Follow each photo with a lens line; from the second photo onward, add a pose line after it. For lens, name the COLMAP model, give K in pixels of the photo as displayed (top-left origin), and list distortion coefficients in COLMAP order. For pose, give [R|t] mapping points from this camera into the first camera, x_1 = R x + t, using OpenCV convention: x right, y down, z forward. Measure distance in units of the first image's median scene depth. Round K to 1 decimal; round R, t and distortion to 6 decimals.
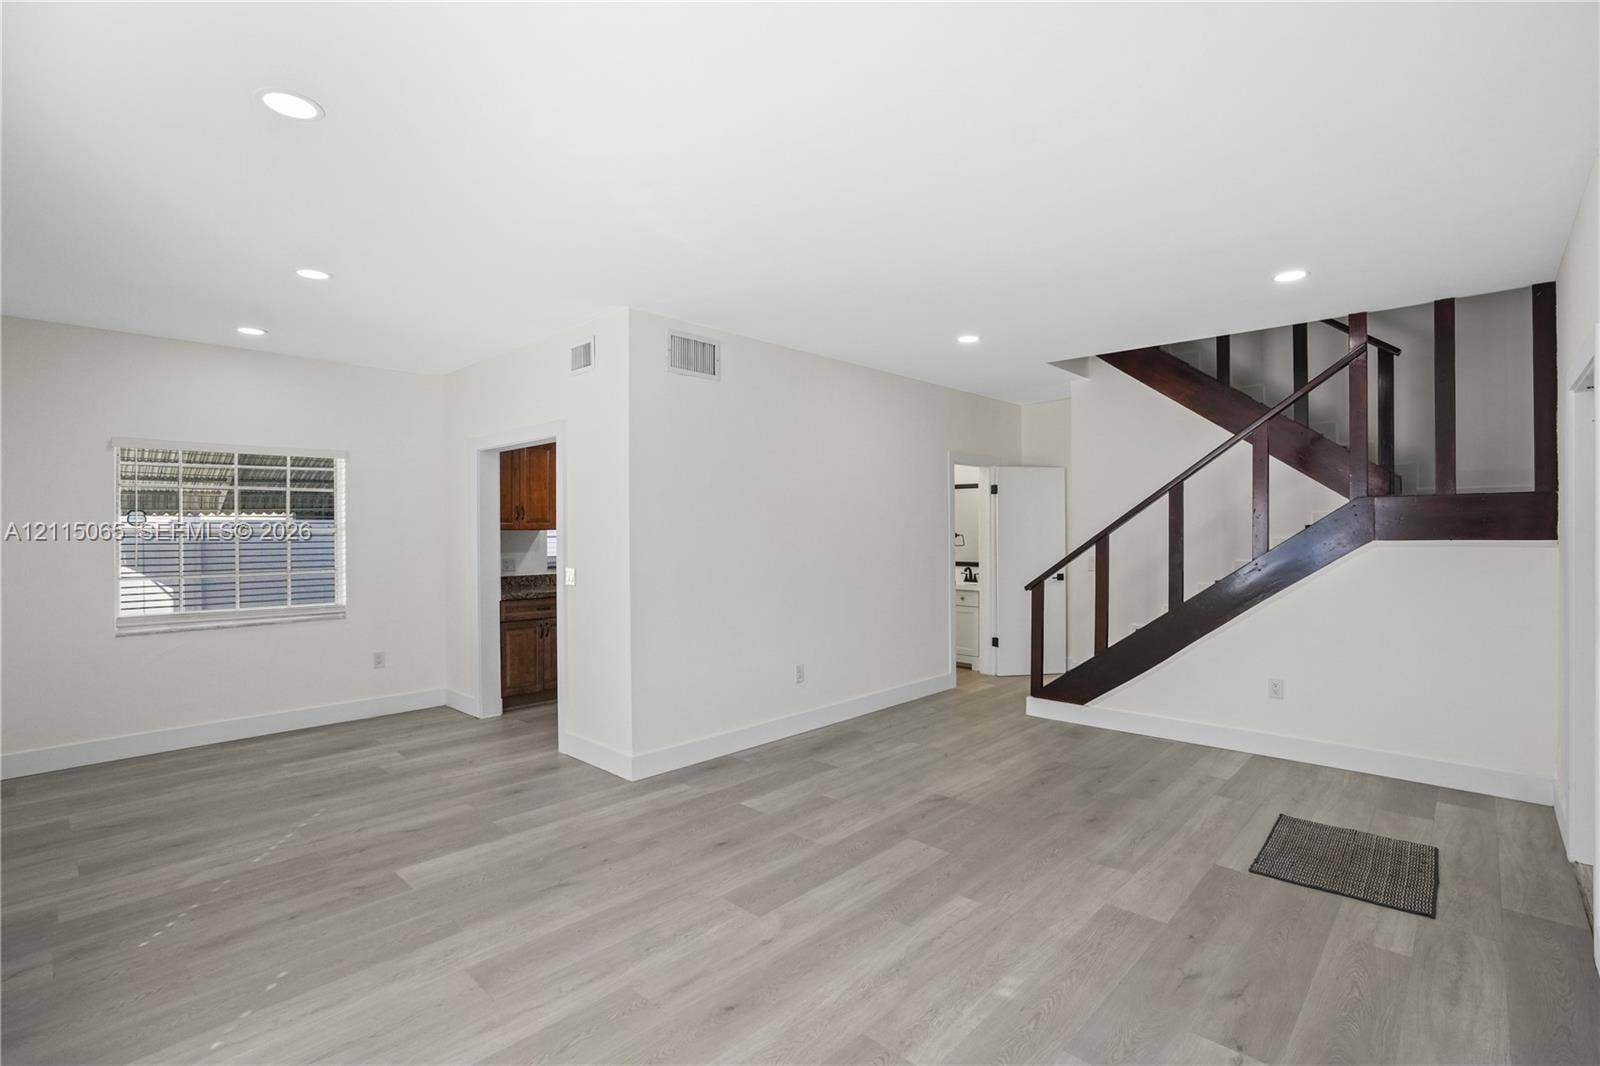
lens RADIAL K [[740.2, 0, 809.2], [0, 740.2, 536.4], [0, 0, 1]] dist [-0.064912, 0.031774]
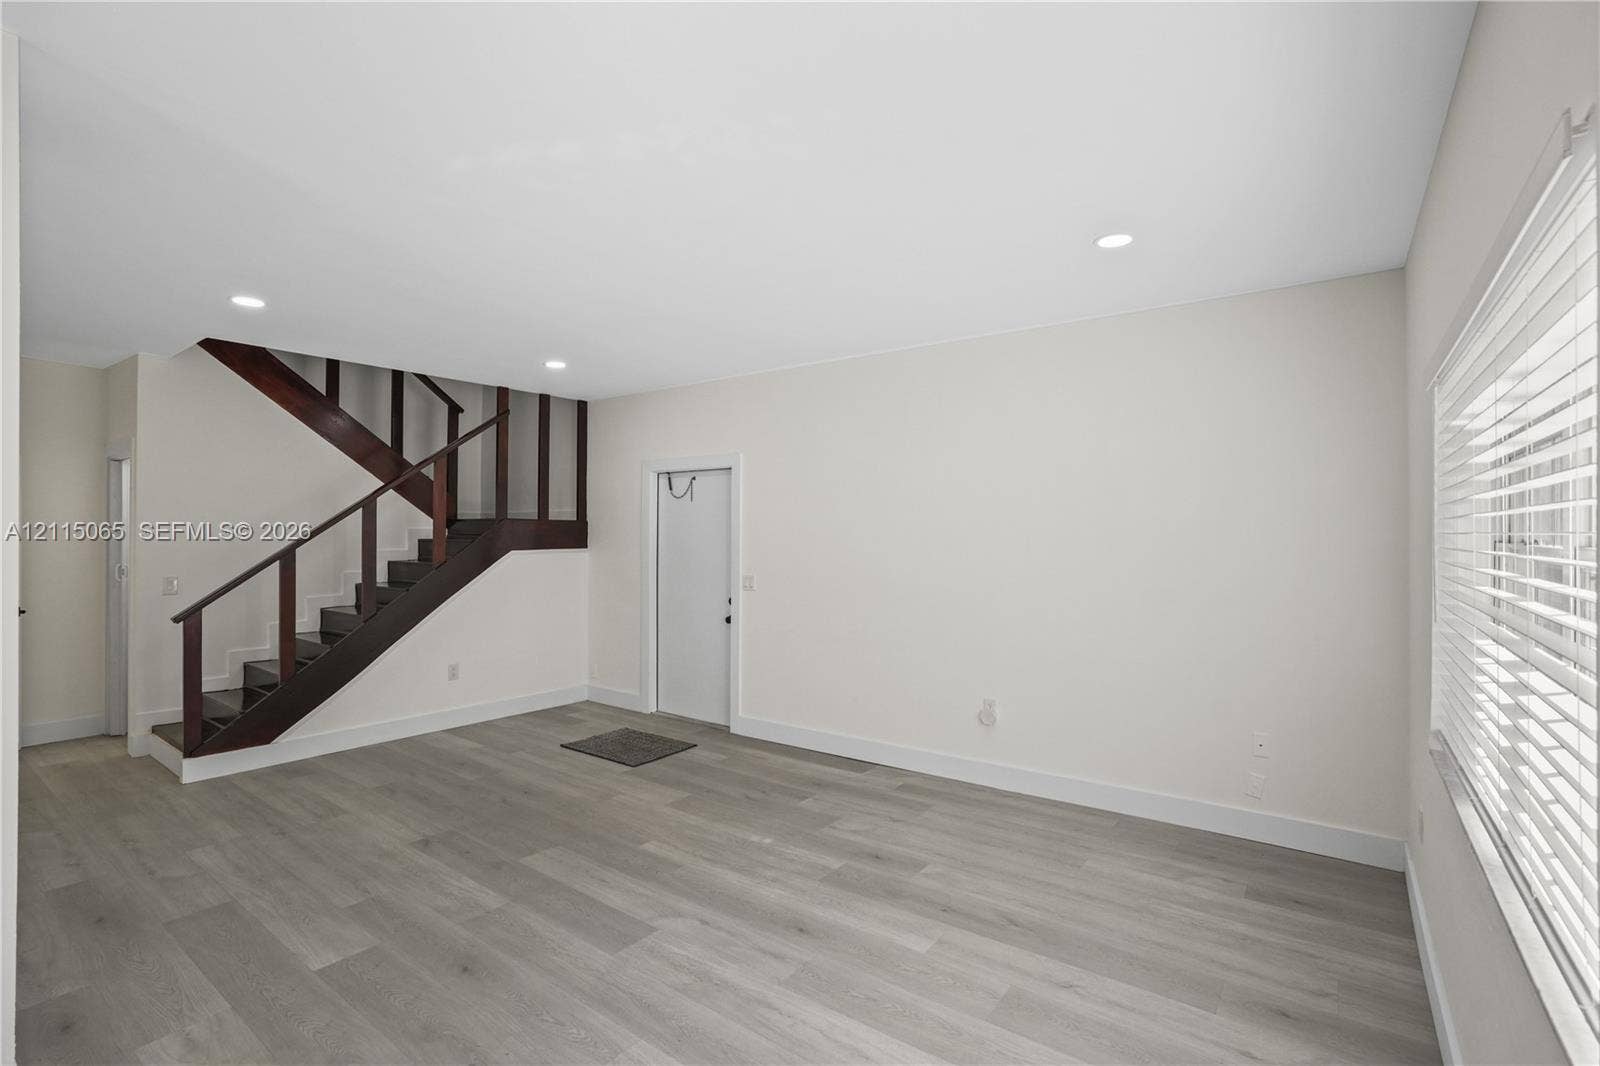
lens RADIAL K [[736.7, 0, 797.0], [0, 736.7, 535.8], [0, 0, 1]] dist [-0.037927, 0.015144]
pose [[-0.097009, 0.003429, 0.995278, -0.848949], [0.008167, 0.999963, -0.002649, -0.017346], [-0.995250, 0.007871, -0.097033, 0.696829]]
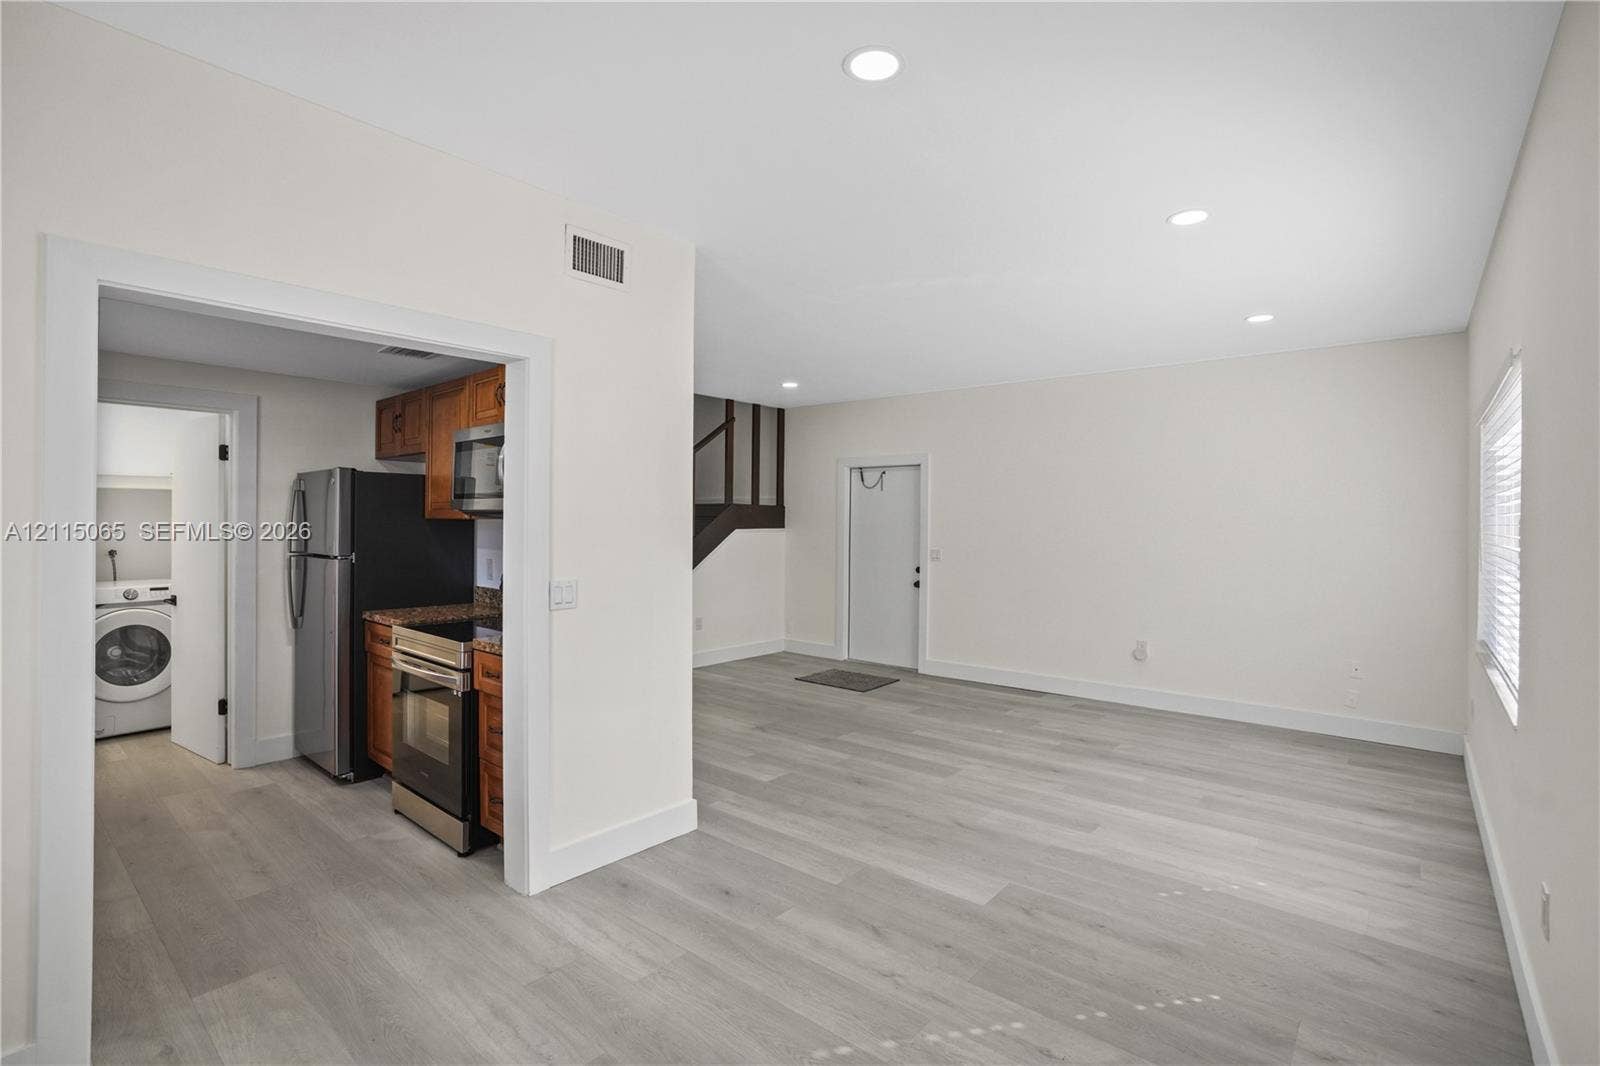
lens RADIAL K [[739.6, 0, 811.4], [0, 739.6, 527.8], [0, 0, 1]] dist [-0.014925, 0.000810]
pose [[-0.049329, -0.004359, 0.998773, -1.270258], [0.002230, 0.999988, 0.004475, -0.006424], [-0.998780, 0.002448, -0.049318, 1.084075]]
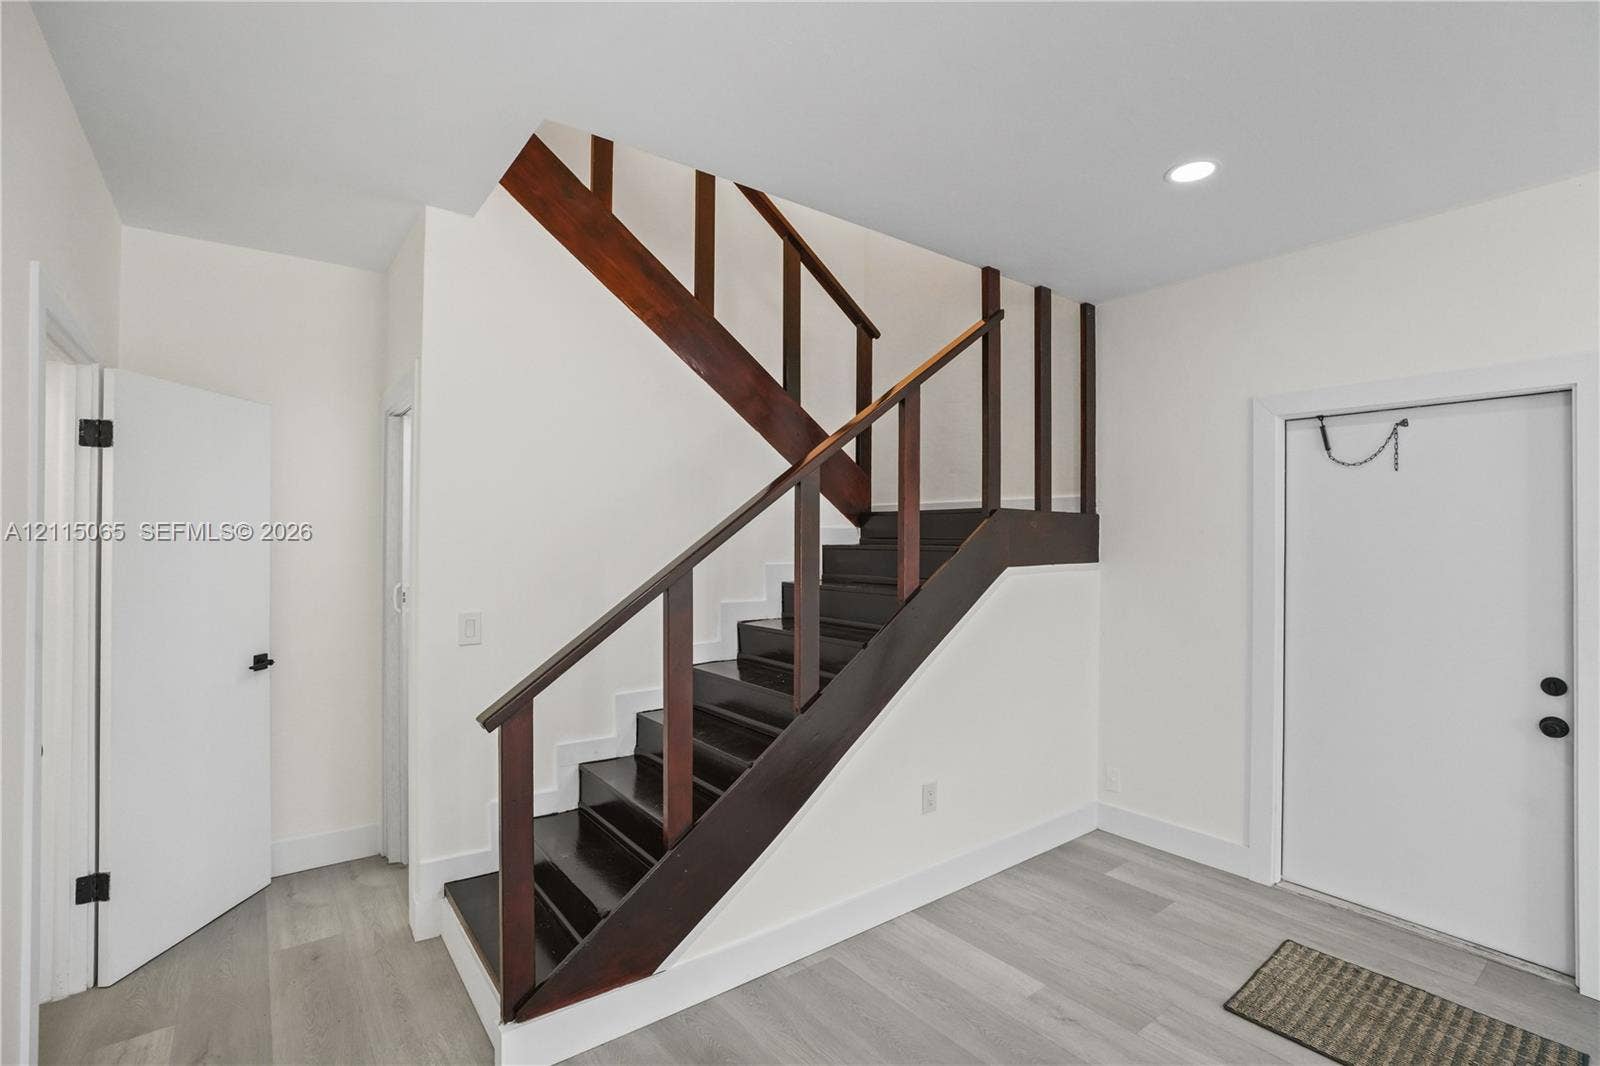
lens RADIAL K [[740.2, 0, 809.2], [0, 740.2, 536.4], [0, 0, 1]] dist [-0.064912, 0.031774]
pose [[0.162663, 0.005894, 0.986664, -0.036606], [0.006313, 0.999955, -0.007014, -0.028204], [-0.986661, 0.007370, 0.162619, 1.296467]]
